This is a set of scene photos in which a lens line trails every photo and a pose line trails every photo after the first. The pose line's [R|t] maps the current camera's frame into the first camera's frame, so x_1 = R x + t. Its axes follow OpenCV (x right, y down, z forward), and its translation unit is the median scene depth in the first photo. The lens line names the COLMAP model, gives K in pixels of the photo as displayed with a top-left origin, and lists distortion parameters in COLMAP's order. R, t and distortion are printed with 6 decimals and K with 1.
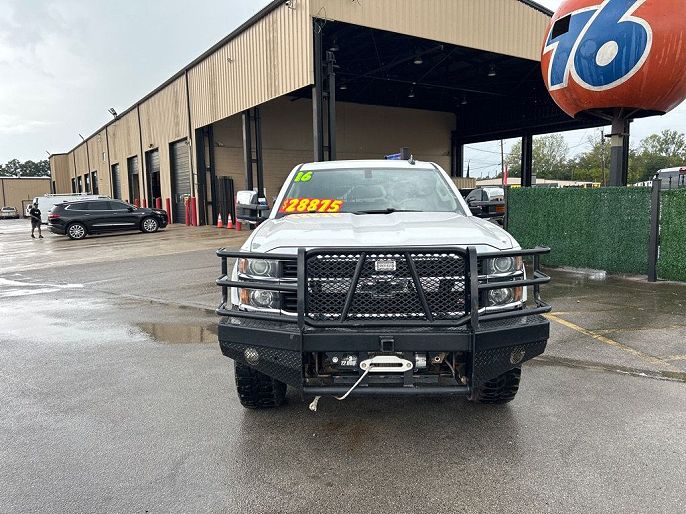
lens RADIAL K [[517.4, 0, 342.4], [0, 517.4, 257.2], [0, 0, 1]] dist [0.074746, -0.081113]
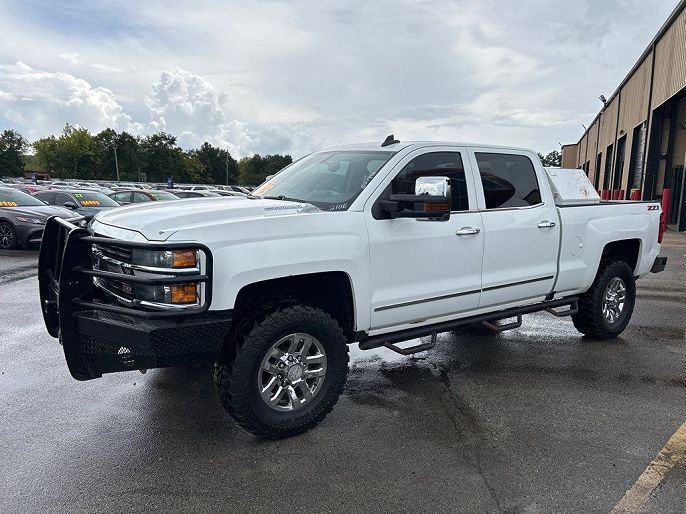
lens RADIAL K [[517.4, 0, 342.4], [0, 517.4, 257.2], [0, 0, 1]] dist [0.074746, -0.081113]
pose [[0.574289, 0.146449, -0.805447, 0.107355], [-0.132103, 0.987553, 0.085370, -0.009391], [0.807924, 0.057375, 0.586487, 0.064872]]
